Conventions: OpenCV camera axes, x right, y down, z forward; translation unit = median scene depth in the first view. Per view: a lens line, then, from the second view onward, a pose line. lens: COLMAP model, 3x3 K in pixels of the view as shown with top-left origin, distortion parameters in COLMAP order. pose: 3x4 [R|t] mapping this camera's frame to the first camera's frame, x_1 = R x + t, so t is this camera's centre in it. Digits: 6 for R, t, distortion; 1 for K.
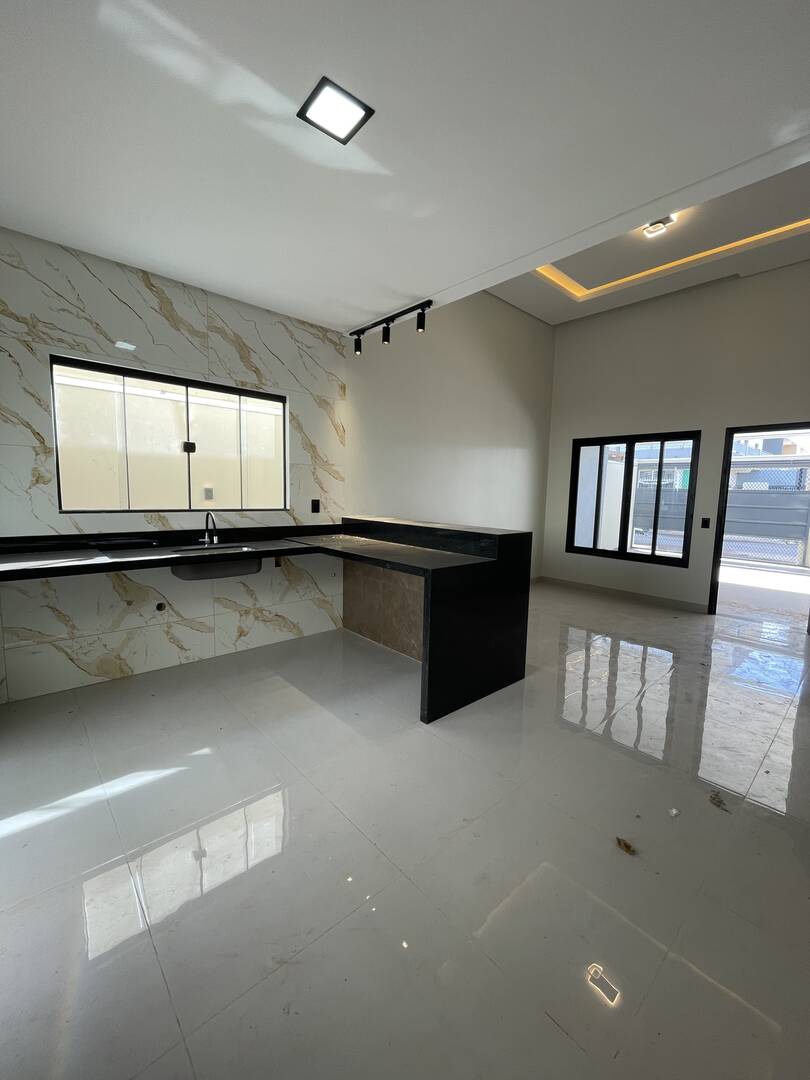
lens RADIAL K [[439.8, 0, 410.5], [0, 439.8, 541.1], [0, 0, 1]] dist [-0.004182, 0.000856]
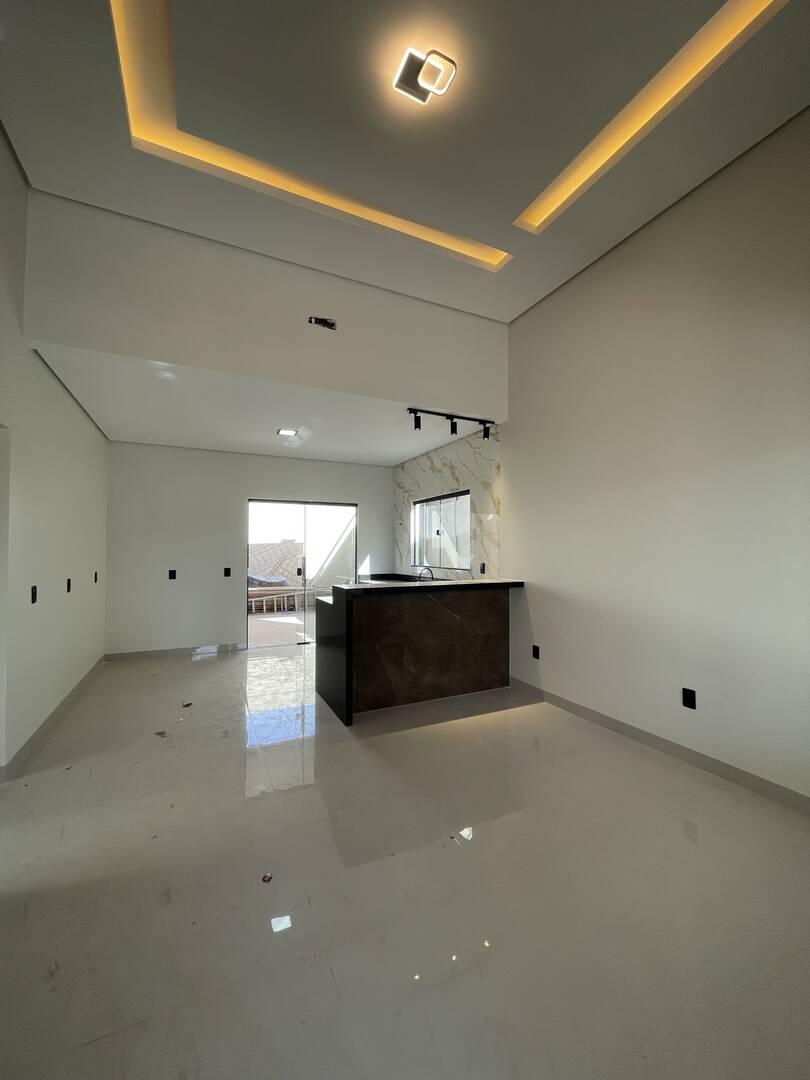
lens RADIAL K [[439.8, 0, 404.0], [0, 439.8, 534.1], [0, 0, 1]] dist [-0.004182, 0.000856]
pose [[-0.294435, -0.061040, -0.953720, 1.223278], [-0.114691, 0.993002, -0.028146, -0.135479], [0.948764, 0.101096, -0.299375, 1.362337]]
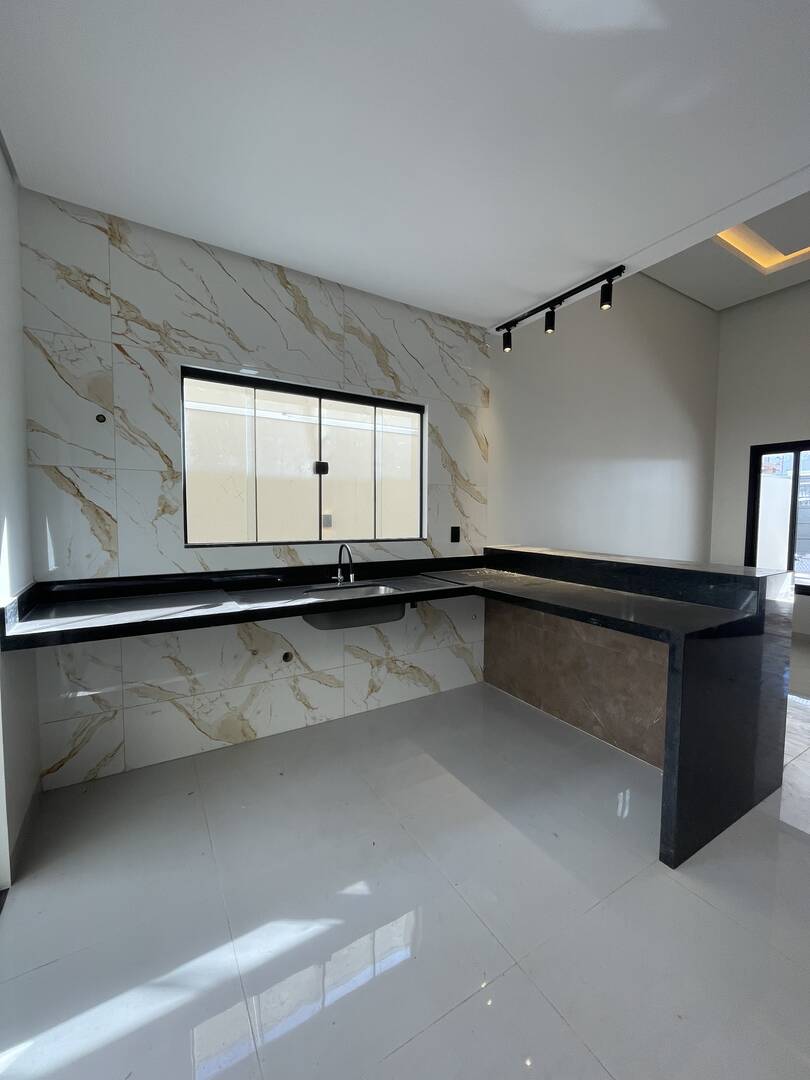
lens RADIAL K [[439.8, 0, 408.3], [0, 439.8, 541.2], [0, 0, 1]] dist [-0.004182, 0.000856]
pose [[0.981689, -0.005296, -0.190415, -0.171048], [-0.004566, 0.998672, -0.051315, -0.028027], [0.190434, 0.051245, 0.980362, 0.198078]]
